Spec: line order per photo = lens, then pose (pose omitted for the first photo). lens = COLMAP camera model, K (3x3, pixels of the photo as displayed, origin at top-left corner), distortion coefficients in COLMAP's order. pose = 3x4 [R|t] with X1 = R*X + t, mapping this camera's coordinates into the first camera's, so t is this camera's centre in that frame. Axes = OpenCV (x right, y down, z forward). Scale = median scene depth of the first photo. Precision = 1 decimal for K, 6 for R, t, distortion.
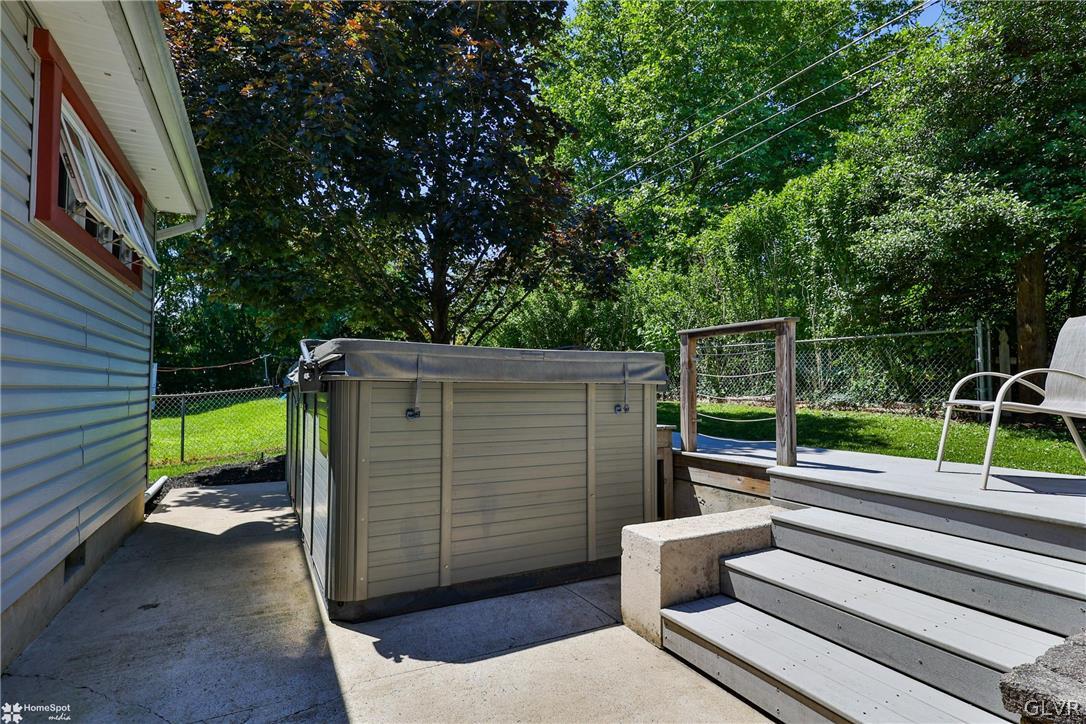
lens RADIAL K [[534.8, 0, 539.4], [0, 534.8, 365.5], [0, 0, 1]] dist [0.002161, 0.001379]
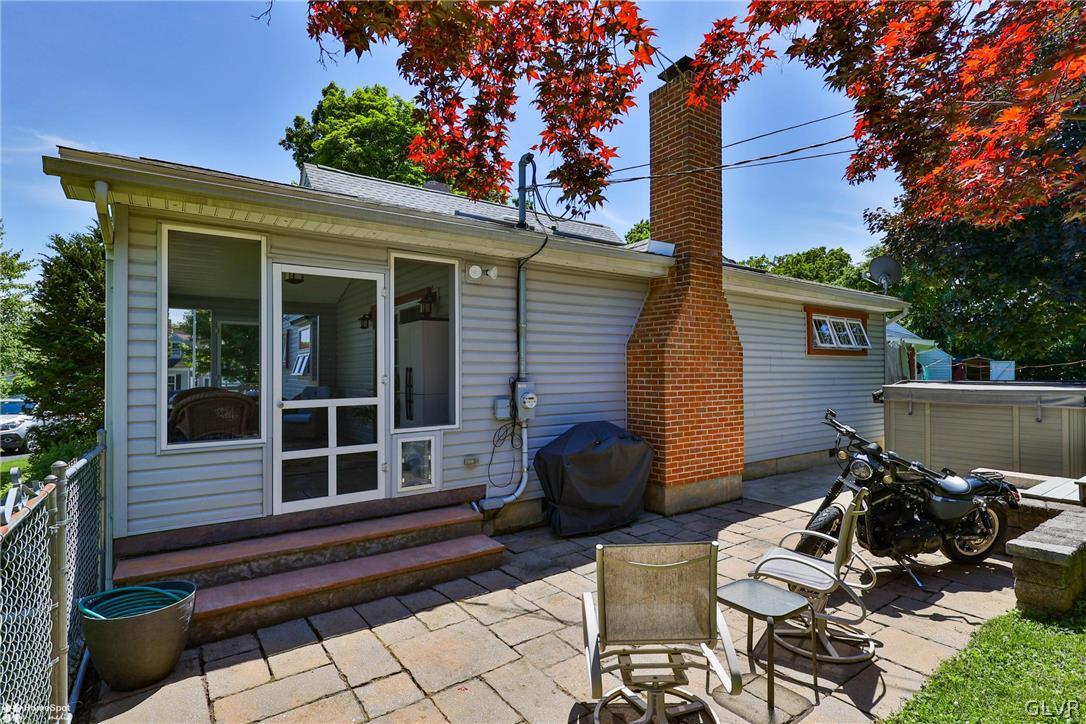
lens RADIAL K [[534.8, 0, 543.5], [0, 534.8, 361.7], [0, 0, 1]] dist [0.002161, 0.001379]
pose [[0.130358, -0.023916, -0.991179, 1.792126], [0.041351, 0.998970, -0.018666, -0.160407], [0.990604, -0.038553, 0.131212, -0.945854]]
